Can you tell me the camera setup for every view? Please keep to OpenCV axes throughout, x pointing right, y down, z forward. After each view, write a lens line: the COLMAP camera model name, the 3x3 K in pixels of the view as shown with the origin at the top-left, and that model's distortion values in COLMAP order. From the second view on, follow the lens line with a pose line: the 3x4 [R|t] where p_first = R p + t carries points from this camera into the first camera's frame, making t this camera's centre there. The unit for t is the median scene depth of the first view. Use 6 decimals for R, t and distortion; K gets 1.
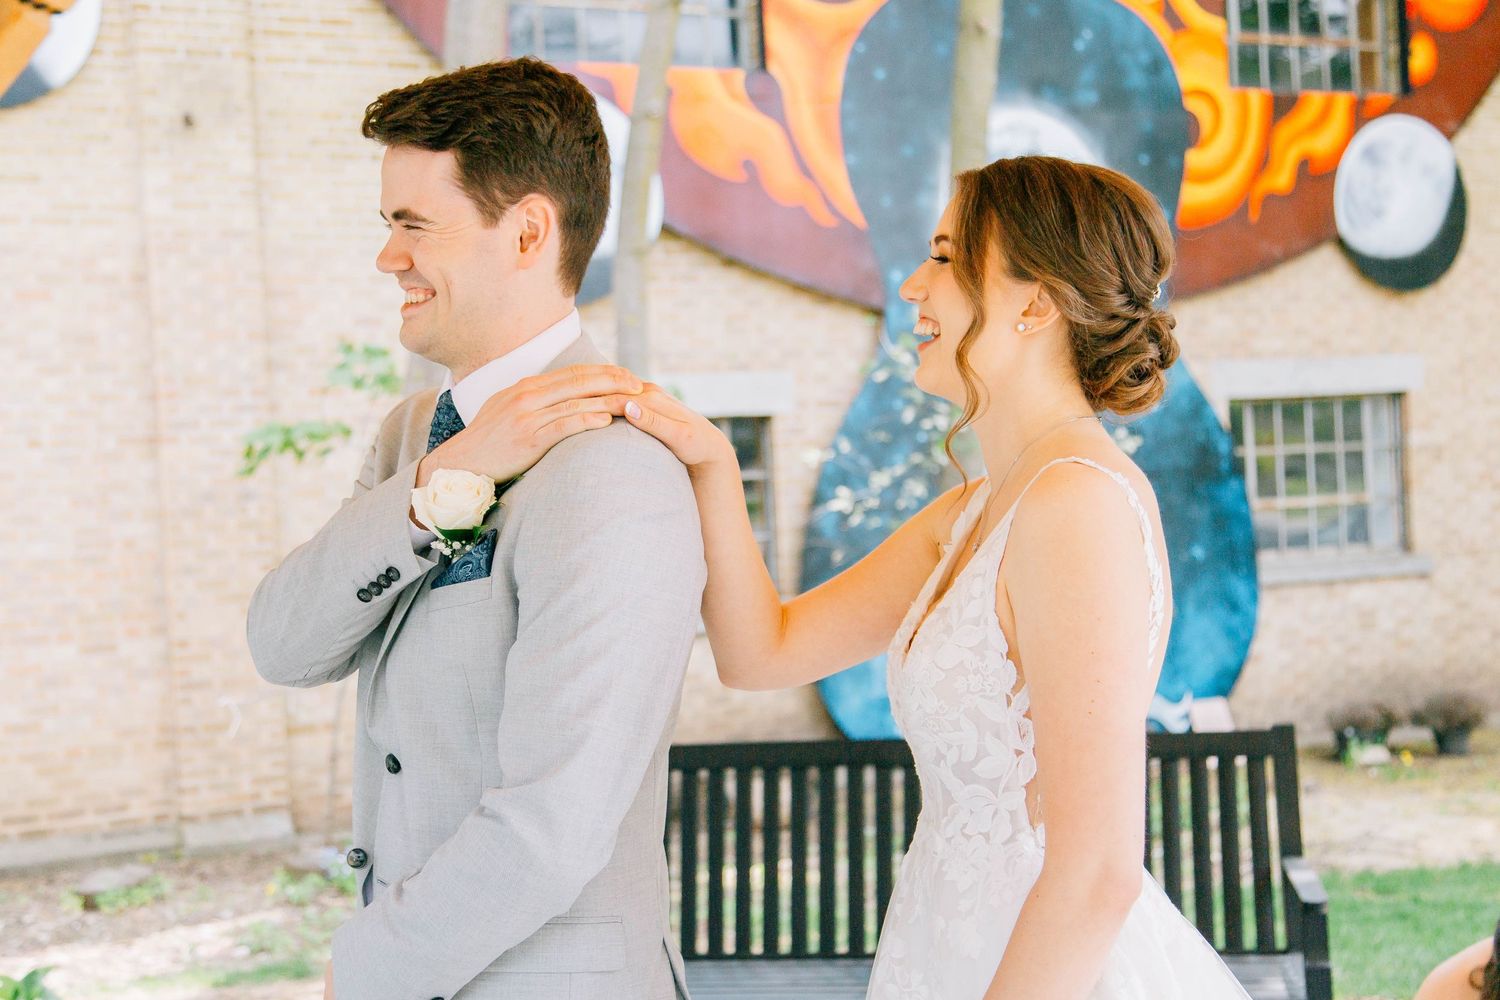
lens RADIAL K [[2225.1, 0, 743.5], [0, 2225.1, 523.1], [0, 0, 1]] dist [0.034630, 0.000000]
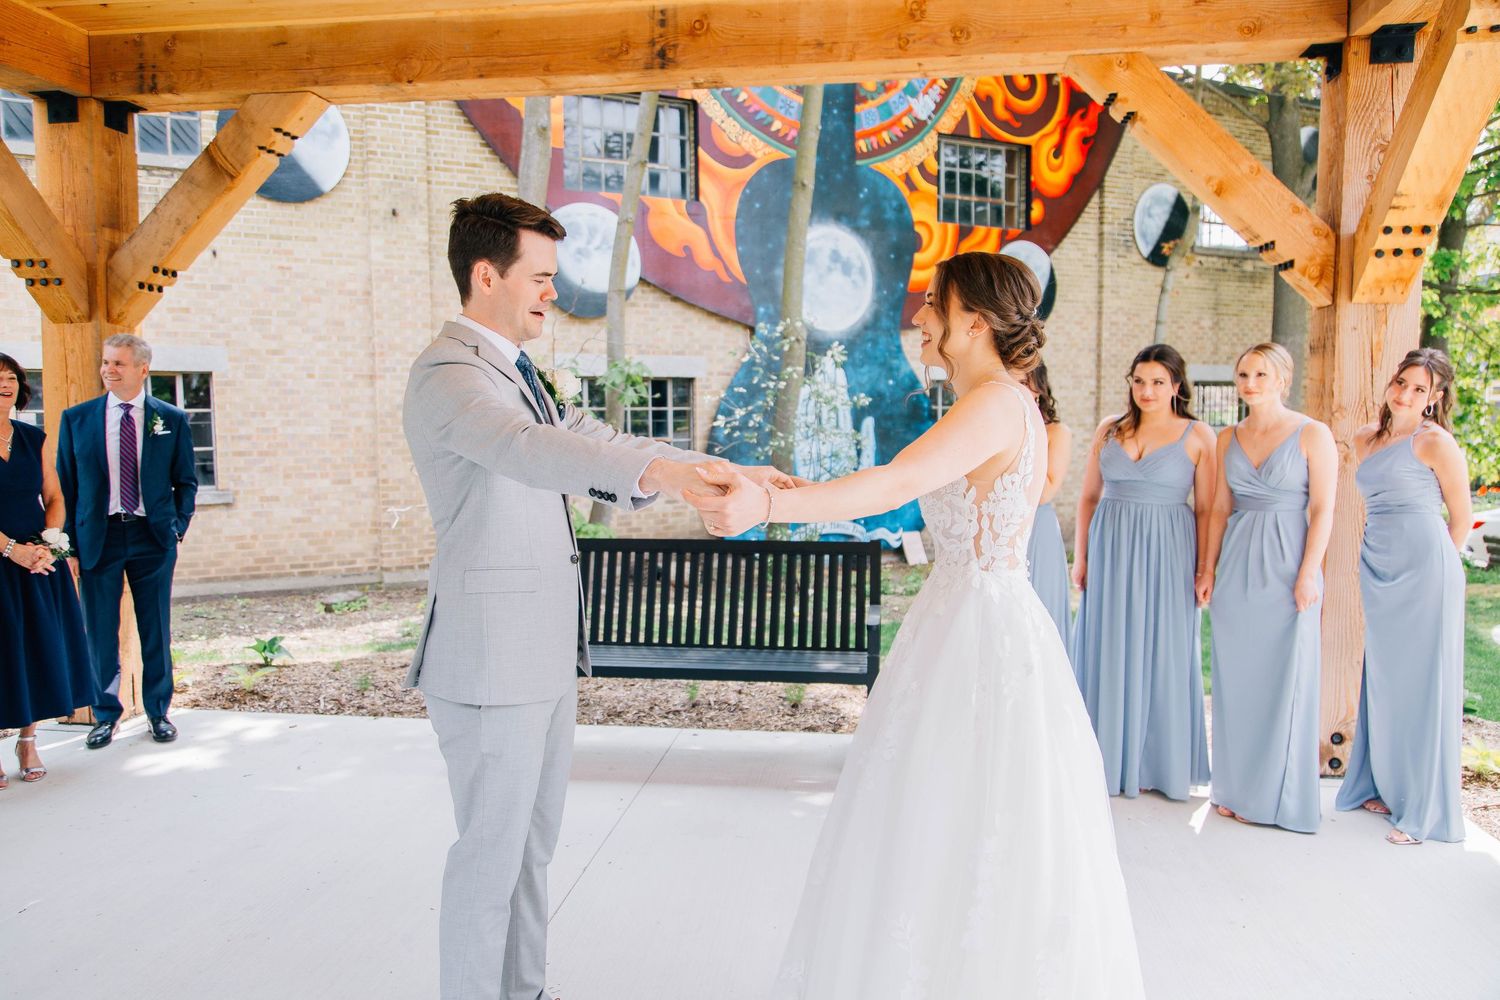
lens RADIAL K [[1138.6, 0, 747.3], [0, 1138.6, 507.0], [0, 0, 1]] dist [-0.005223, -0.003137]
pose [[0.998713, 0.042064, 0.028330, 0.041062], [-0.043770, 0.997082, 0.062549, 0.000031], [-0.025616, -0.063708, 0.997640, -0.013646]]
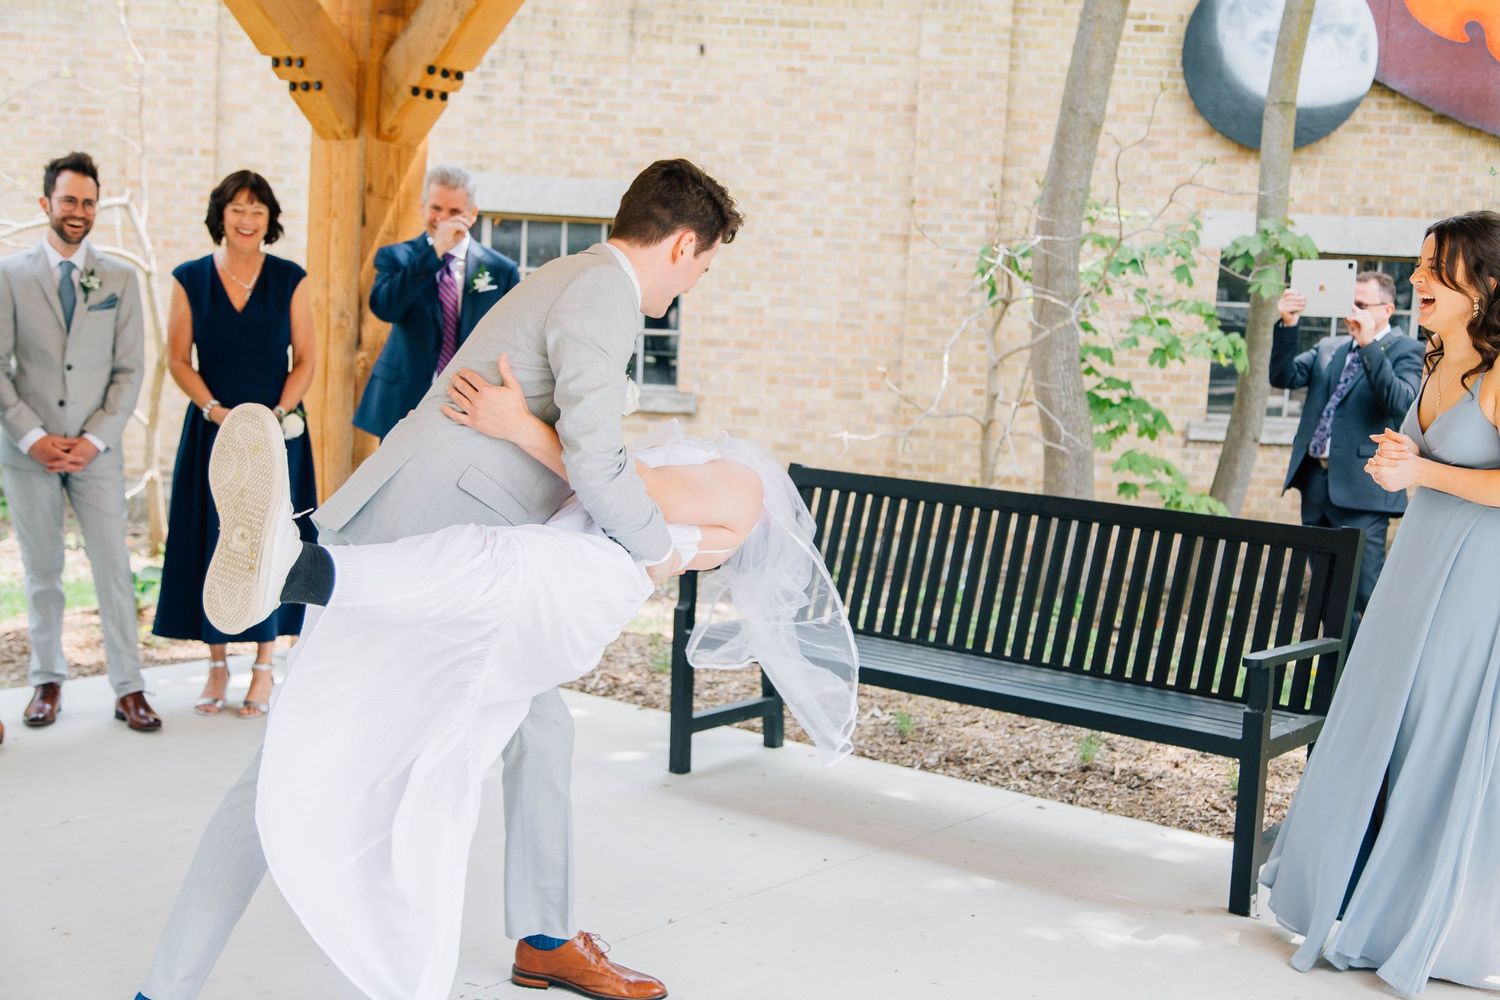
lens RADIAL K [[1936.1, 0, 751.9], [0, 1936.1, 512.4], [0, 0, 1]] dist [0.058489, 0.000000]
pose [[0.871267, 0.146300, -0.468499, 0.200334], [-0.102814, 0.987766, 0.117250, -0.002885], [0.479921, -0.053988, 0.875649, -0.022610]]
